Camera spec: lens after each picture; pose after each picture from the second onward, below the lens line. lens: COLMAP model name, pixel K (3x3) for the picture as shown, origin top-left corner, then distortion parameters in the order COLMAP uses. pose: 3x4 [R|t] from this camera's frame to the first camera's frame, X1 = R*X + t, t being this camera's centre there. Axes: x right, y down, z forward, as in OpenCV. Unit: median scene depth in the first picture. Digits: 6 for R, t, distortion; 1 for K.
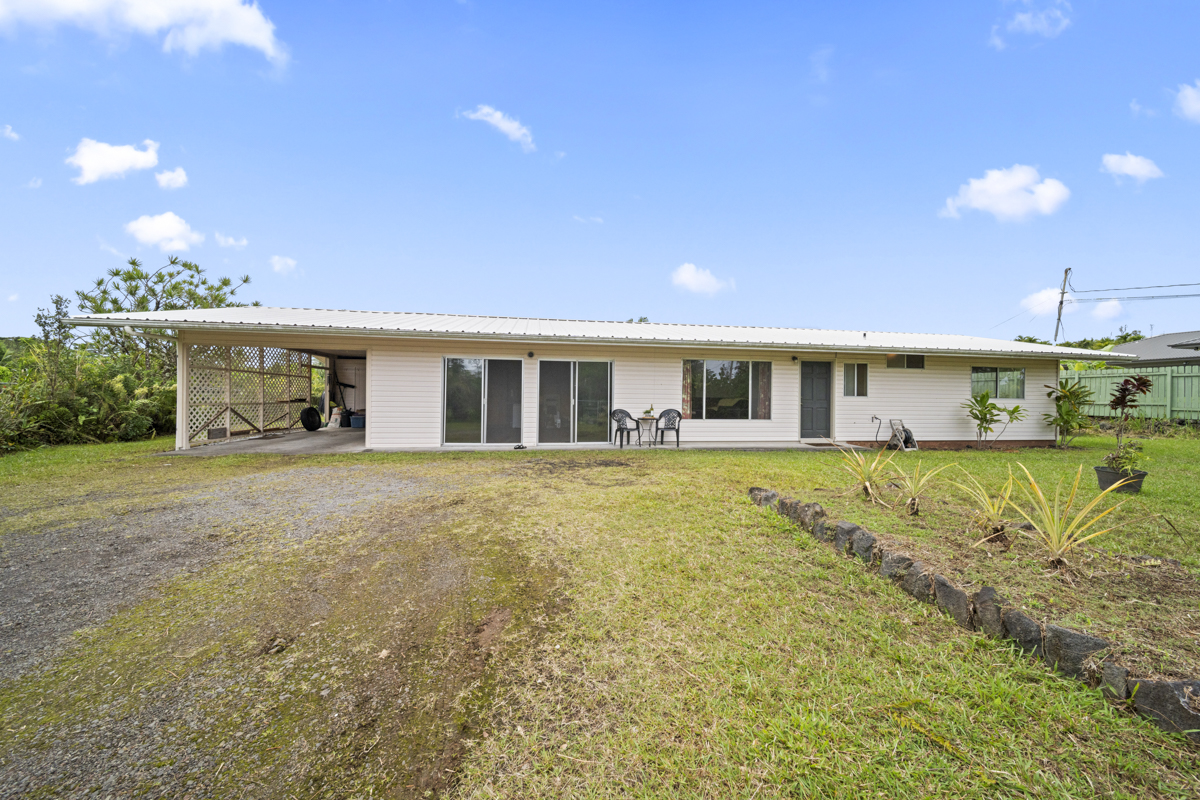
lens RADIAL K [[420.7, 0, 598.5], [0, 420.7, 398.1], [0, 0, 1]] dist [-0.000585, -0.001245]
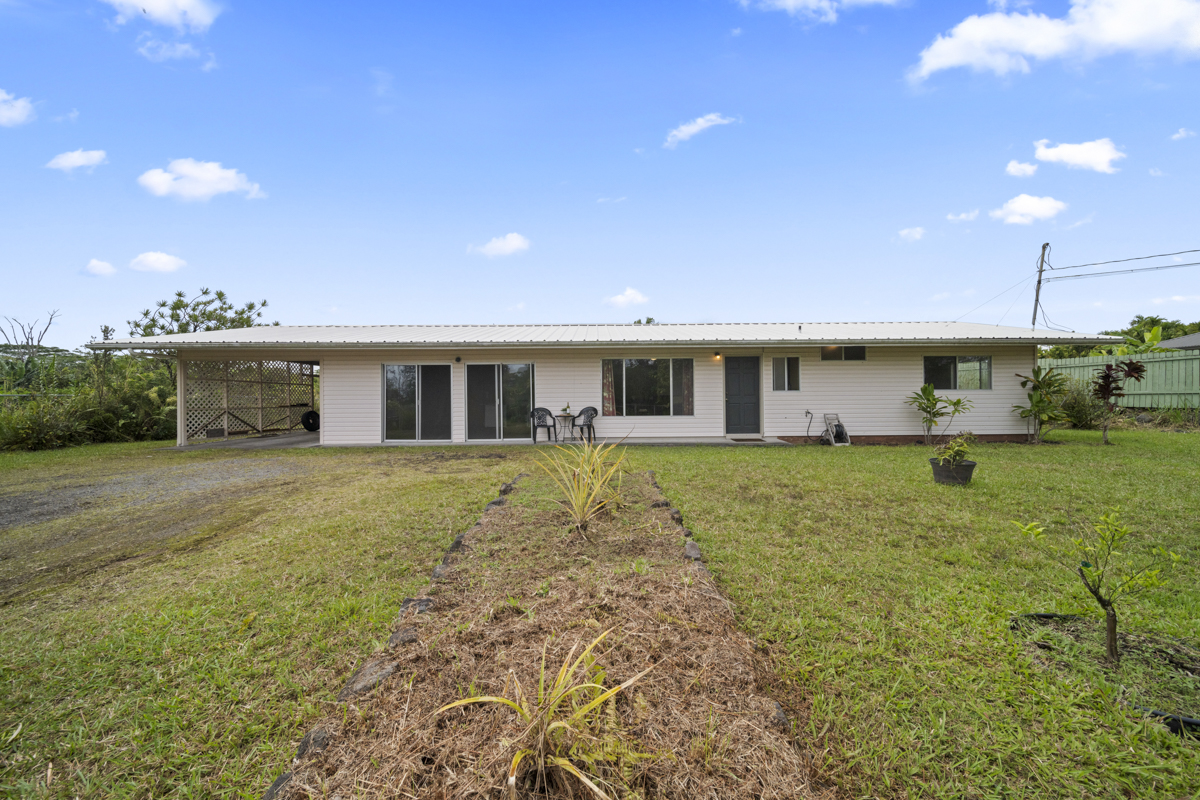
lens RADIAL K [[420.7, 0, 603.2], [0, 420.7, 403.4], [0, 0, 1]] dist [-0.000585, -0.001245]
pose [[0.989326, -0.018241, -0.144572, 0.339338], [0.019271, 0.999798, 0.005729, 0.011577], [0.144438, -0.008454, 0.989478, -0.036734]]
